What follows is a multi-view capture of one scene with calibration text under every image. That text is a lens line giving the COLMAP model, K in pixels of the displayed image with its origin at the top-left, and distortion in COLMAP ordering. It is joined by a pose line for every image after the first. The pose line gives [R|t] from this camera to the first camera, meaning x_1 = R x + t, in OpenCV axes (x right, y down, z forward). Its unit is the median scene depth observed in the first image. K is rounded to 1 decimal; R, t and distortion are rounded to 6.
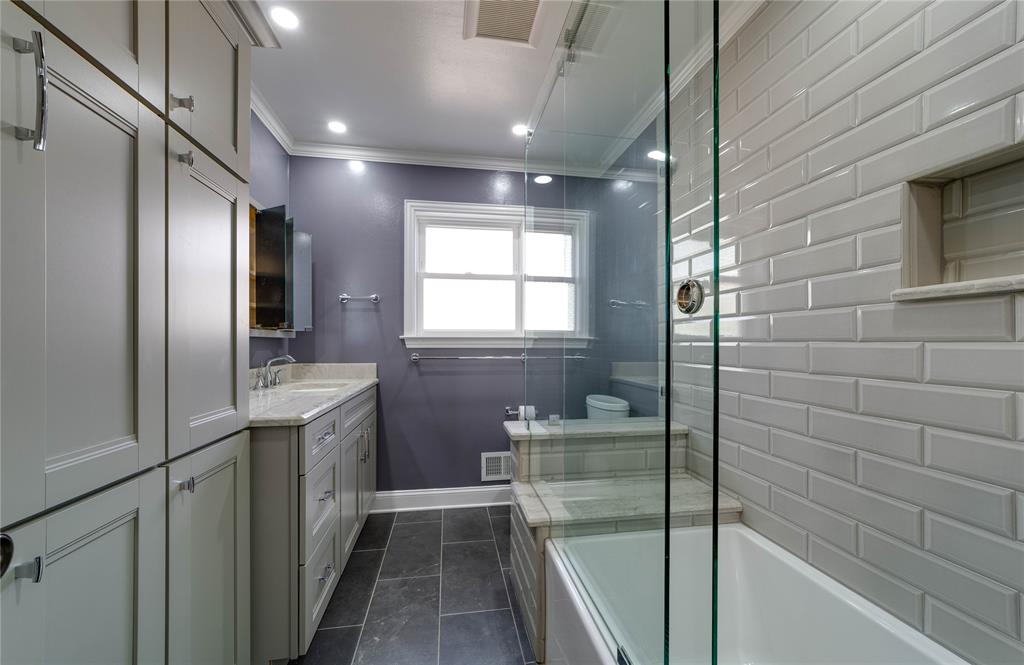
lens RADIAL K [[400.2, 0, 511.3], [0, 400.2, 338.9], [0, 0, 1]] dist [-0.006456, 0.004414]
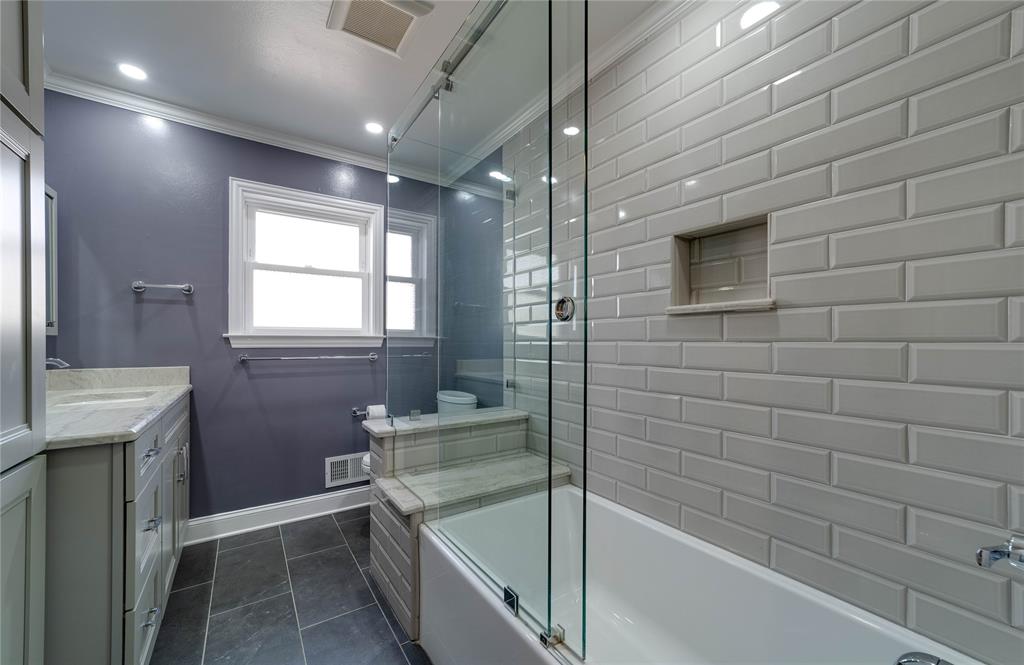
lens RADIAL K [[400.2, 0, 511.0], [0, 400.2, 338.1], [0, 0, 1]] dist [-0.006456, 0.004414]
pose [[0.905992, 0.004629, 0.423270, -0.118786], [-0.004739, 0.999988, -0.000794, -0.001168], [-0.423269, -0.001286, 0.906003, -0.063992]]
